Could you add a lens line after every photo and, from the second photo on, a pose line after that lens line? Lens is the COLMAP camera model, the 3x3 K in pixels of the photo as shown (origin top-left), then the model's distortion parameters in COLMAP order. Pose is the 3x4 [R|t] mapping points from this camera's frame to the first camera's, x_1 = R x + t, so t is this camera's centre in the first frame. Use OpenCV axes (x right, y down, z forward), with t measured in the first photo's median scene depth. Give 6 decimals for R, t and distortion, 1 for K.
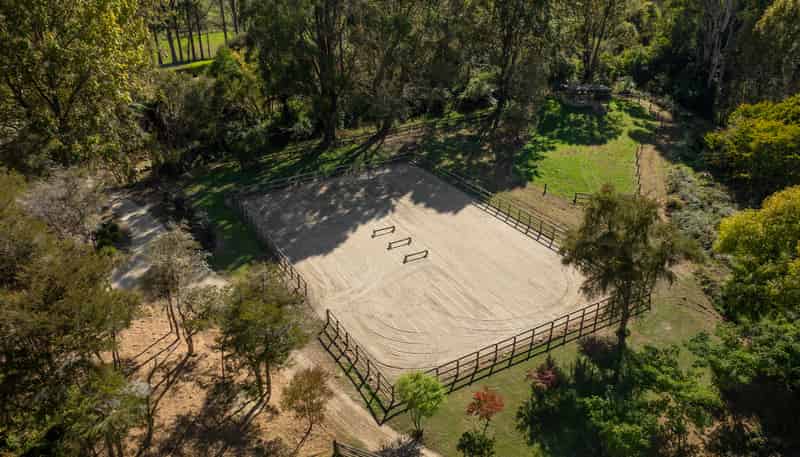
lens RADIAL K [[569.8, 0, 400.0], [0, 569.8, 228.5], [0, 0, 1]] dist [-0.014901, 0.006568]
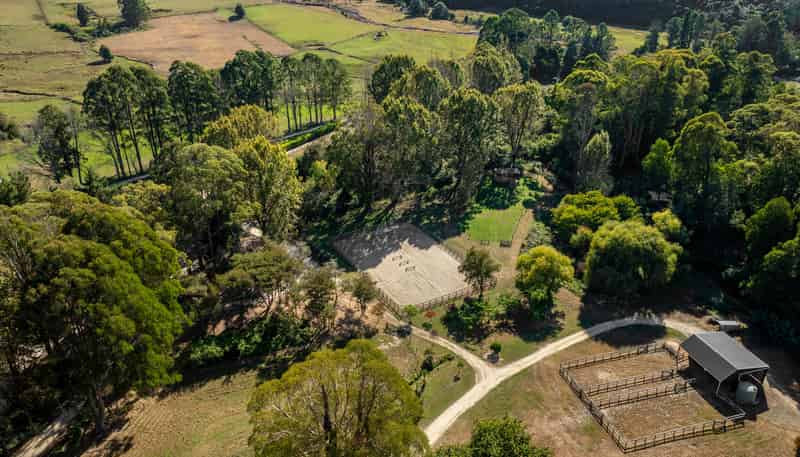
lens RADIAL K [[569.8, 0, 400.0], [0, 569.8, 228.5], [0, 0, 1]] dist [-0.014901, 0.006568]
pose [[0.999993, 0.001781, 0.003158, -0.017694], [-0.001778, 0.999998, -0.000976, -0.086907], [-0.003160, 0.000971, 0.999995, -1.053365]]
